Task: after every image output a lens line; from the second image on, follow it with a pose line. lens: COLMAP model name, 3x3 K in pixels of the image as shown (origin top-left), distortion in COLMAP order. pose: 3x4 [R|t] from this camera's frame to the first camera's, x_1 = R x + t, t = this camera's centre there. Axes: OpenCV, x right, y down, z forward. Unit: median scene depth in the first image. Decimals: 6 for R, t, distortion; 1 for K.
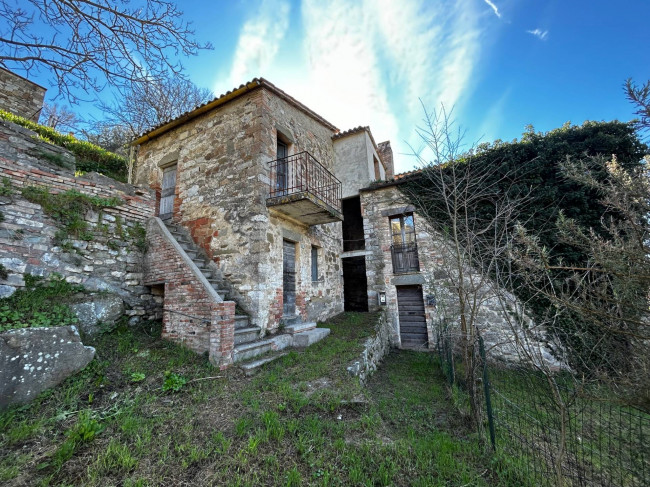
lens RADIAL K [[261.5, 0, 325.0], [0, 261.5, 242.6], [0, 0, 1]] dist [-0.001043, 0.000555]
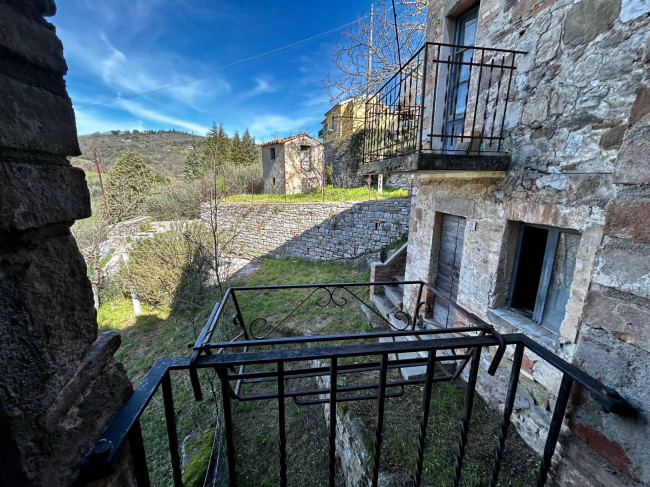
lens RADIAL K [[261.5, 0, 325.0], [0, 261.5, 242.6], [0, 0, 1]] dist [-0.001043, 0.000555]
pose [[-0.816075, 0.157061, -0.556195, 0.444997], [0.135403, 0.987540, 0.080198, -0.032586], [0.561861, -0.009863, -0.827173, 1.379803]]
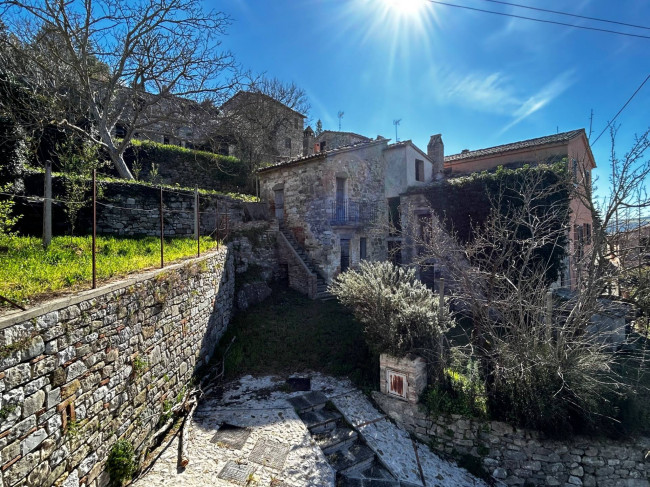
lens RADIAL K [[352.1, 0, 324.1], [0, 352.1, 242.6], [0, 0, 1]] dist [-0.001104, 0.000132]
pose [[0.947482, 0.028716, -0.318517, 0.522315], [0.040095, 0.977436, 0.207390, -0.514693], [0.317286, -0.209269, 0.924952, -1.346226]]
